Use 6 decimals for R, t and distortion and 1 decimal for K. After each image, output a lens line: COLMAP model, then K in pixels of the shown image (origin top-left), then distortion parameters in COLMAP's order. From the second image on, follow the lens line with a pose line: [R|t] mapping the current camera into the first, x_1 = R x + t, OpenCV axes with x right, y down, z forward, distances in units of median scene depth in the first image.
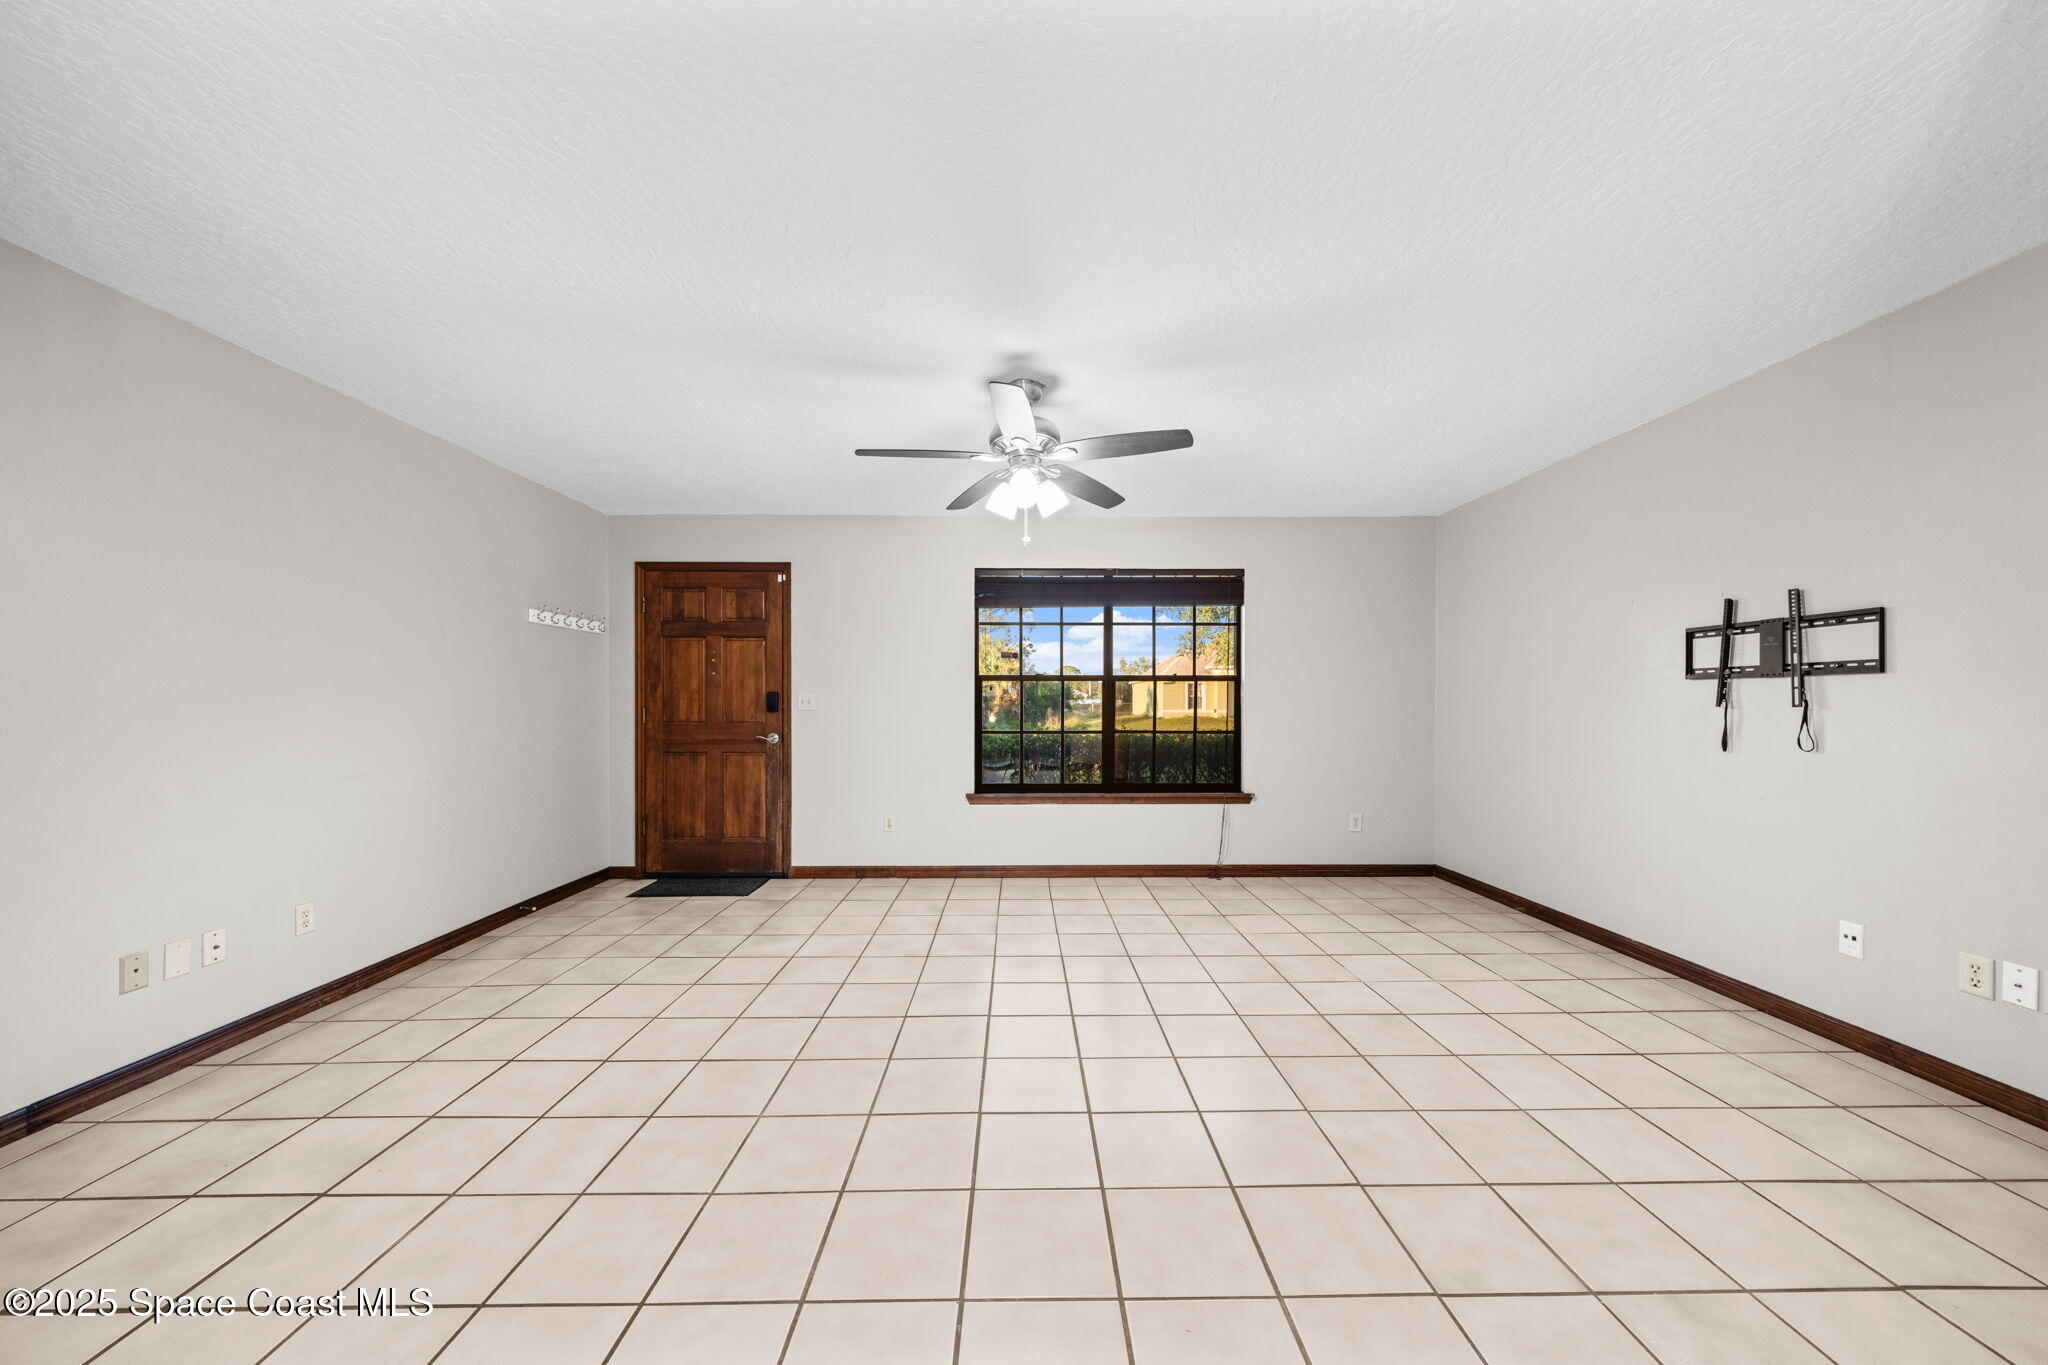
lens RADIAL K [[694.5, 0, 1025.6], [0, 694.5, 702.4], [0, 0, 1]] dist [0.000923, -0.000590]
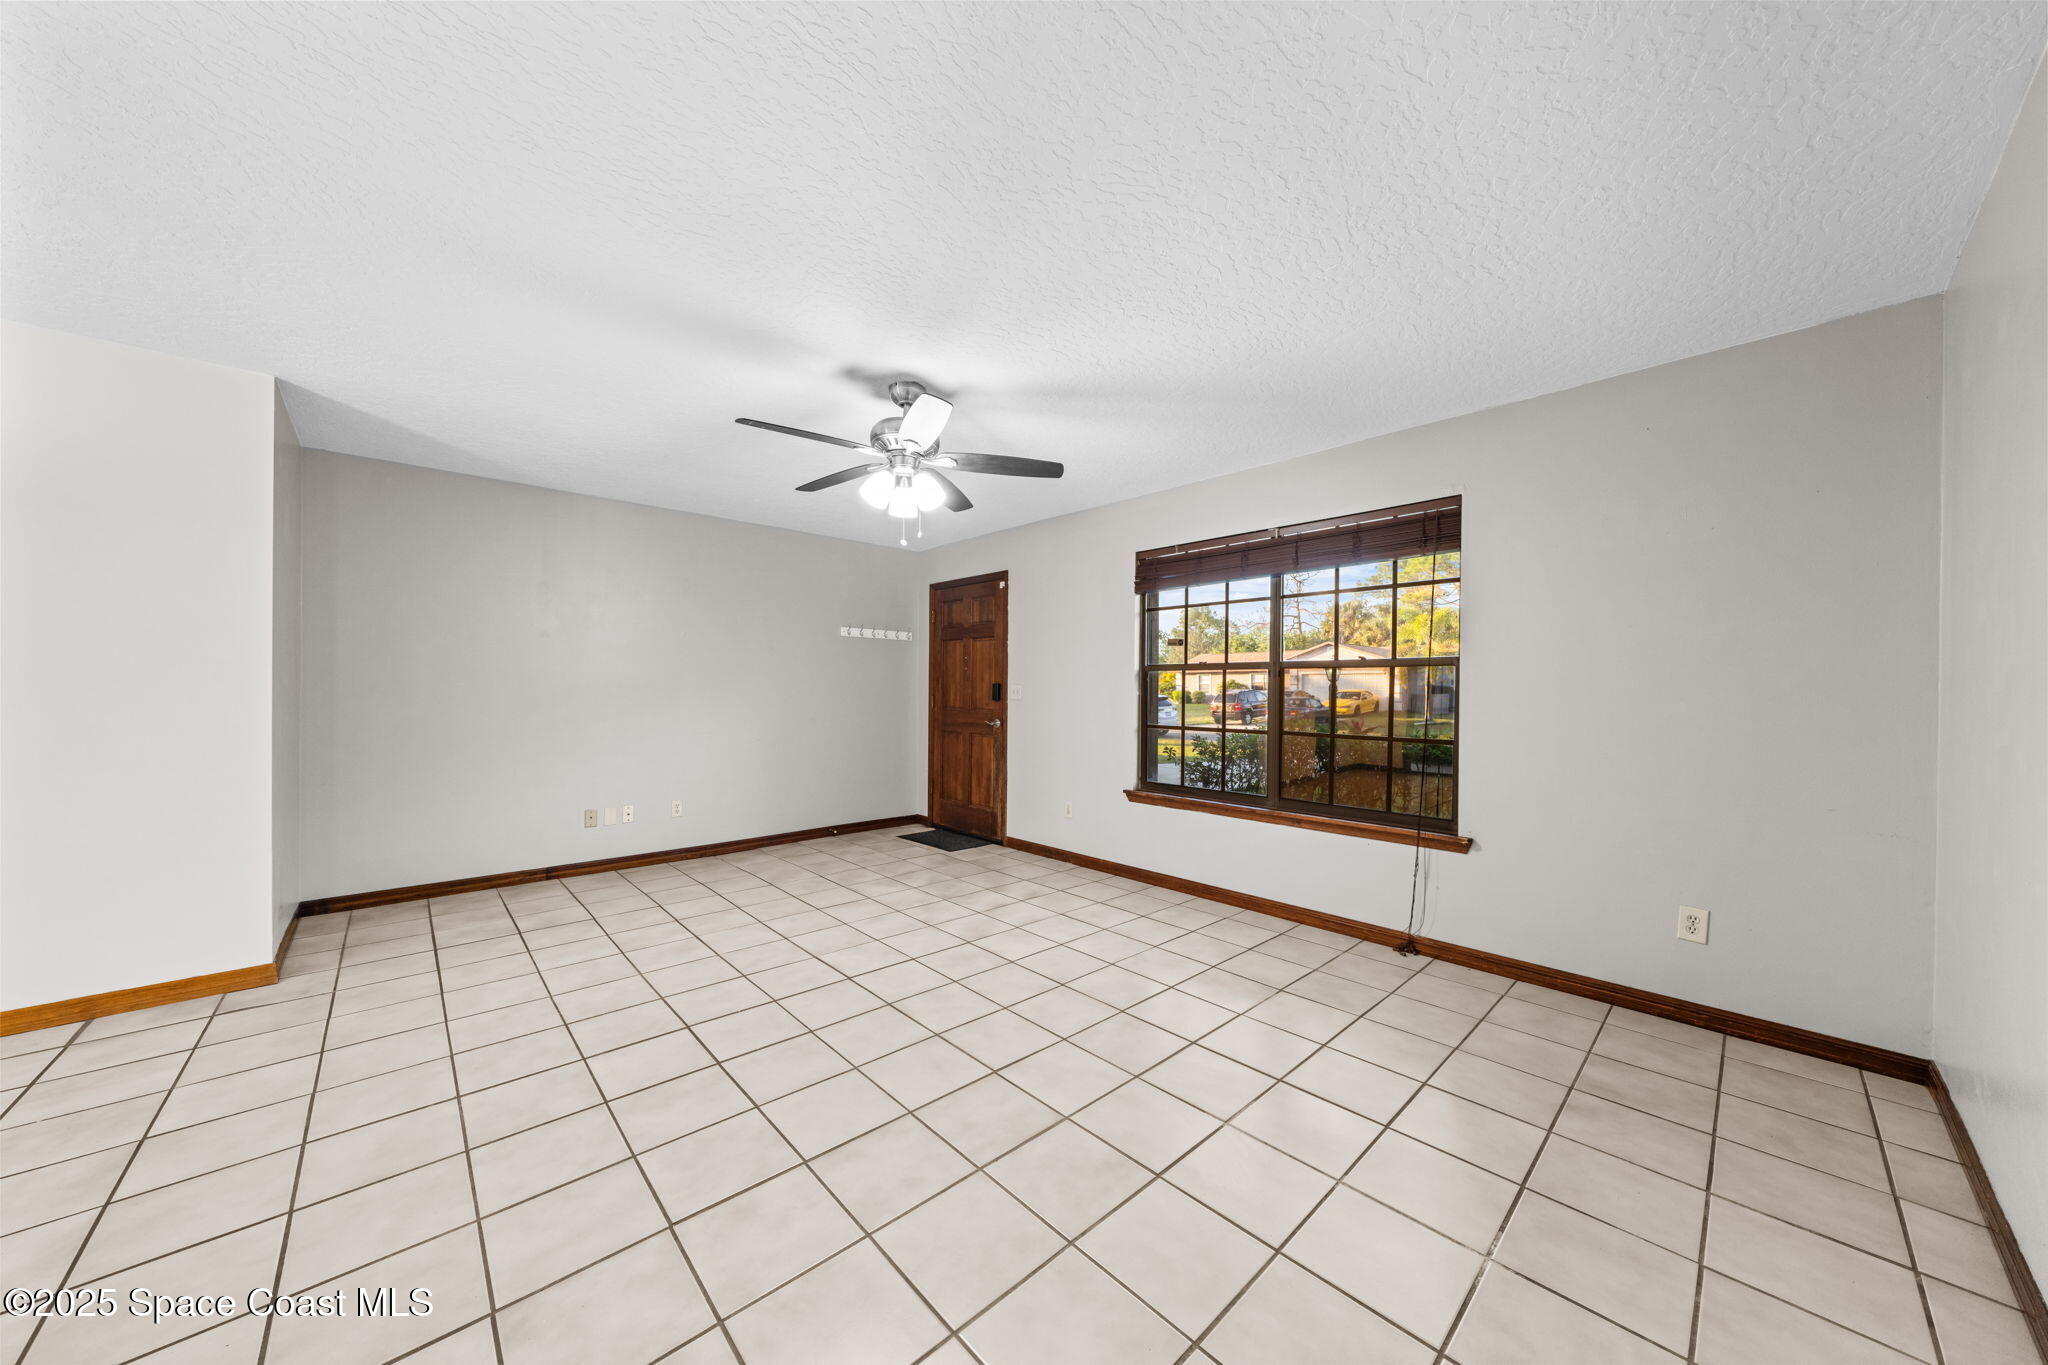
lens RADIAL K [[694.5, 0, 1037.7], [0, 694.5, 691.1], [0, 0, 1]] dist [0.000923, -0.000590]
pose [[0.672685, 0.005662, -0.739907, 0.541970], [-0.008172, 0.999967, 0.000223, -0.003161], [0.739883, 0.005897, 0.672709, 0.270851]]
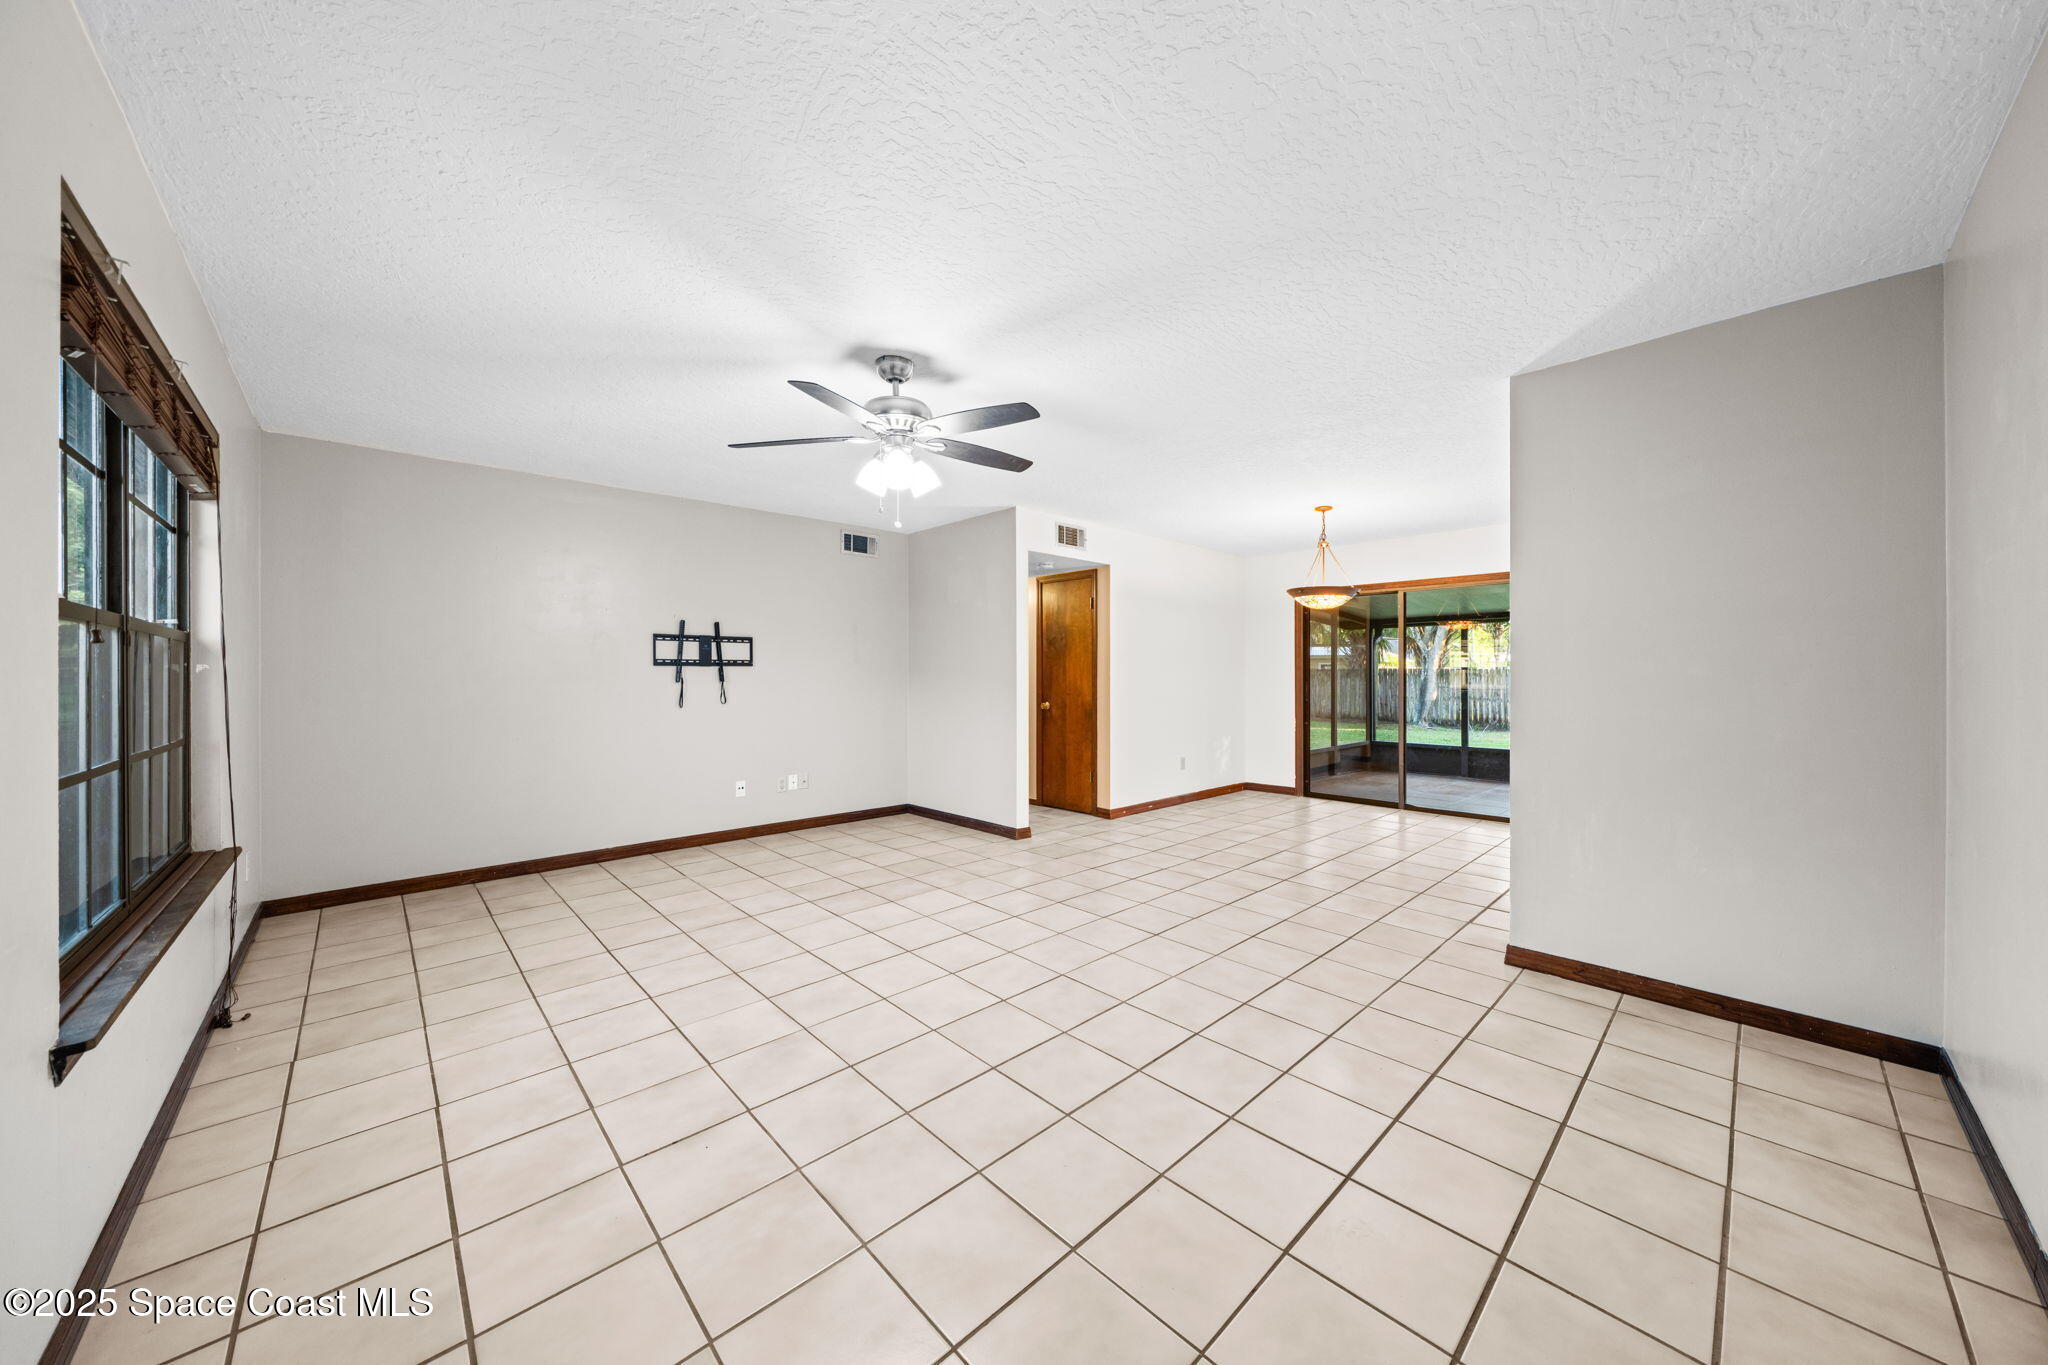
lens RADIAL K [[694.5, 0, 1038.2], [0, 694.5, 676.8], [0, 0, 1]] dist [0.000923, -0.000590]
pose [[-0.685341, 0.001773, 0.728220, -0.522569], [0.003380, 0.999994, 0.000747, -0.003202], [-0.728215, 0.002973, -0.685343, 0.925782]]
